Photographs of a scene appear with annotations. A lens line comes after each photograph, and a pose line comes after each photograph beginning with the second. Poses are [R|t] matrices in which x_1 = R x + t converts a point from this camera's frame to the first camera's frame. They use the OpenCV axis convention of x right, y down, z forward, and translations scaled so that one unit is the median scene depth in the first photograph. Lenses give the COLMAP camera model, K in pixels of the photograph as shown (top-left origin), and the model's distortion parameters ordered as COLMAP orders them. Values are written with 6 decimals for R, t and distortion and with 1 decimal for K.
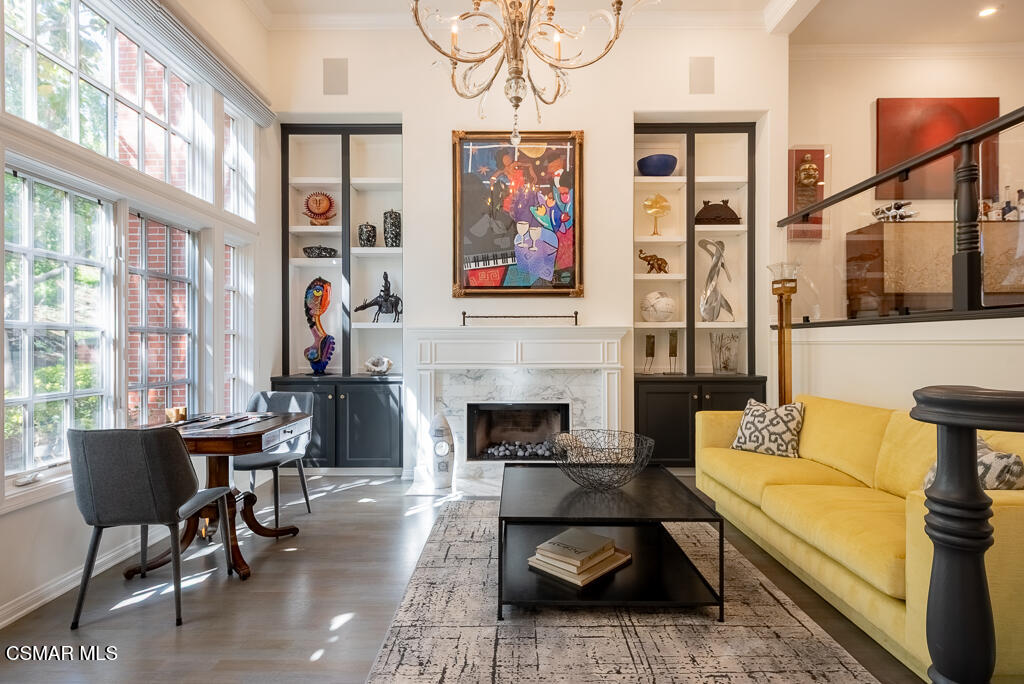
lens RADIAL K [[498.6, 0, 512.6], [0, 498.6, 342.4], [0, 0, 1]] dist [0.009331, -0.005580]
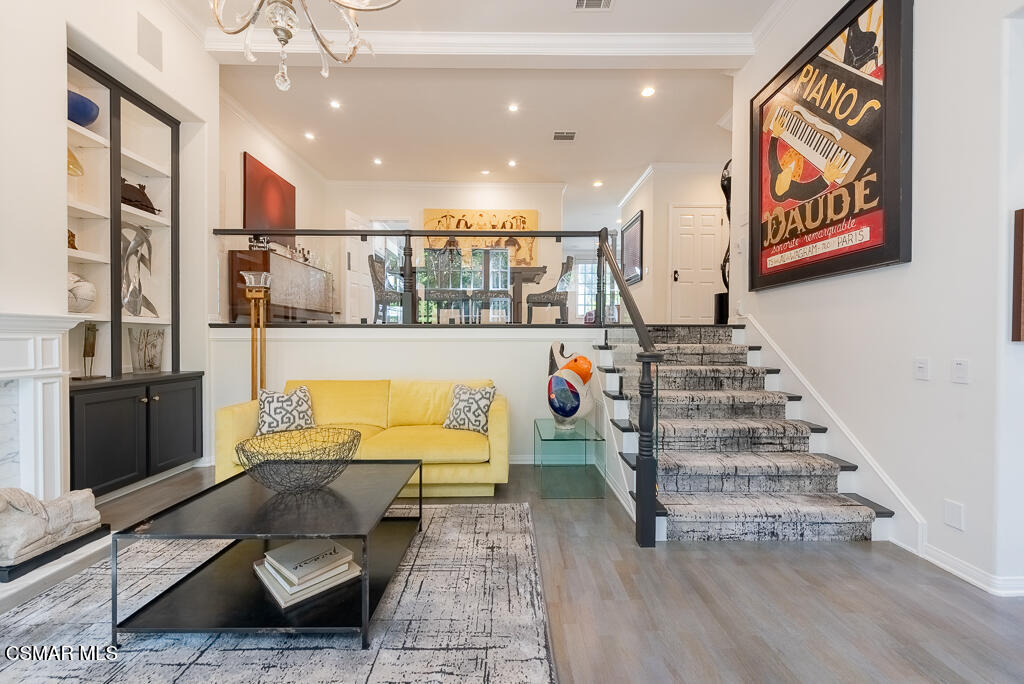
lens RADIAL K [[399.0, 0, 509.0], [0, 399.0, 343.2], [0, 0, 1]] dist [0.007360, -0.003385]
pose [[-0.013394, -0.006507, 0.999889, -0.355339], [-0.001187, 0.999978, 0.006491, 0.001988], [-0.999910, -0.001100, -0.013401, 0.361616]]
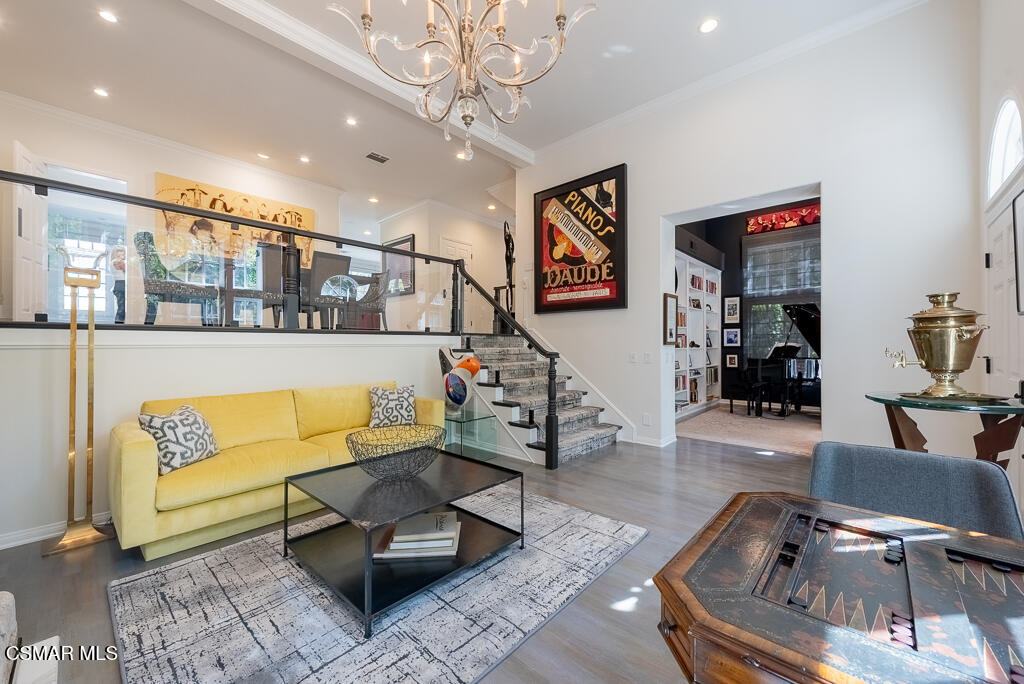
lens RADIAL K [[399.0, 0, 516.8], [0, 399.0, 342.7], [0, 0, 1]] dist [0.007360, -0.003385]
pose [[-0.746702, 0.007864, 0.665112, -0.355451], [0.004554, 0.999967, -0.006710, 0.001699], [-0.665143, -0.001981, -0.746713, 0.874709]]
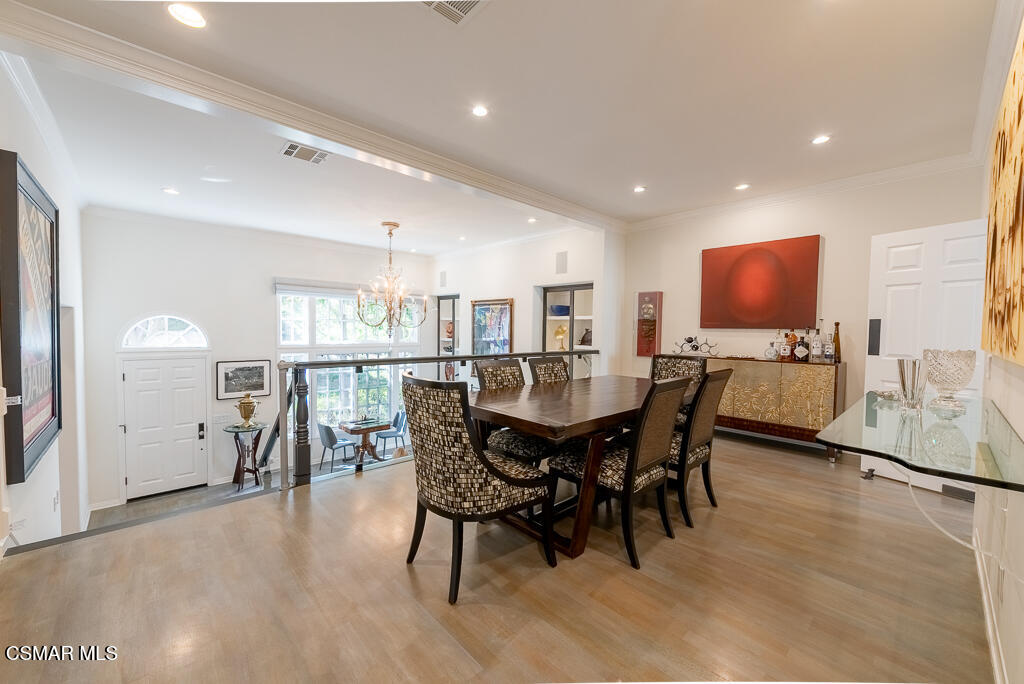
lens RADIAL K [[399.0, 0, 508.5], [0, 399.0, 343.9], [0, 0, 1]] dist [0.007360, -0.003385]
pose [[0.680053, 0.041374, -0.731995, 1.264574], [-0.018386, 0.999055, 0.039387, -0.306347], [0.732932, -0.013327, 0.680171, -0.065364]]
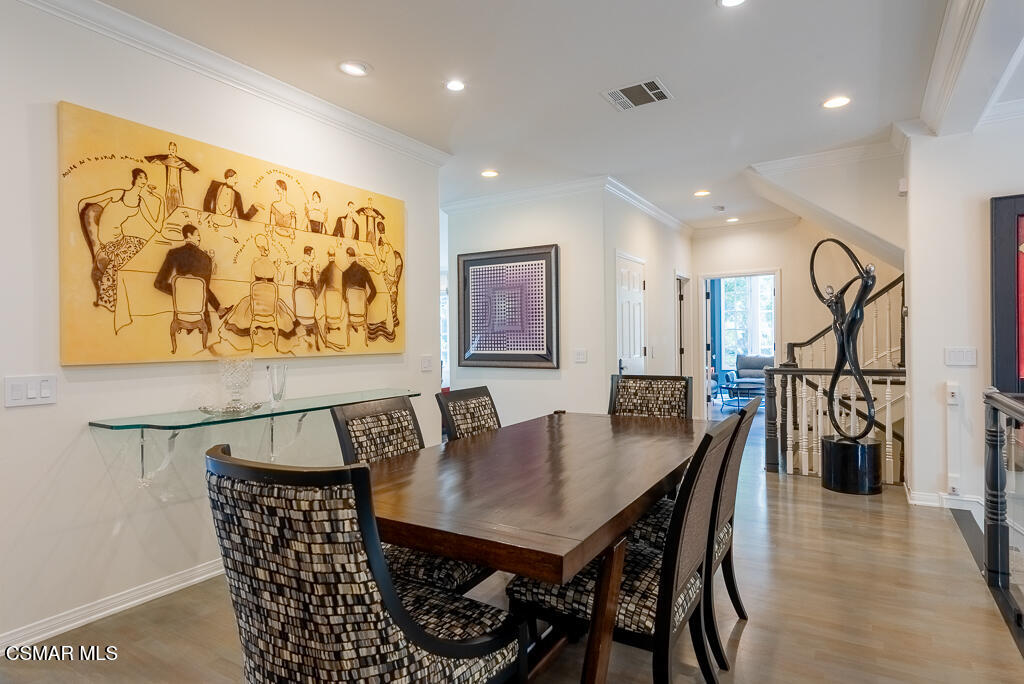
lens RADIAL K [[559.4, 0, 516.2], [0, 559.4, 337.7], [0, 0, 1]] dist [0.017581, -0.002515]
pose [[-0.851078, 0.010025, 0.524944, 0.654710], [0.012985, 0.999914, 0.001957, -0.312919], [-0.524879, 0.008482, -0.851134, 0.922750]]
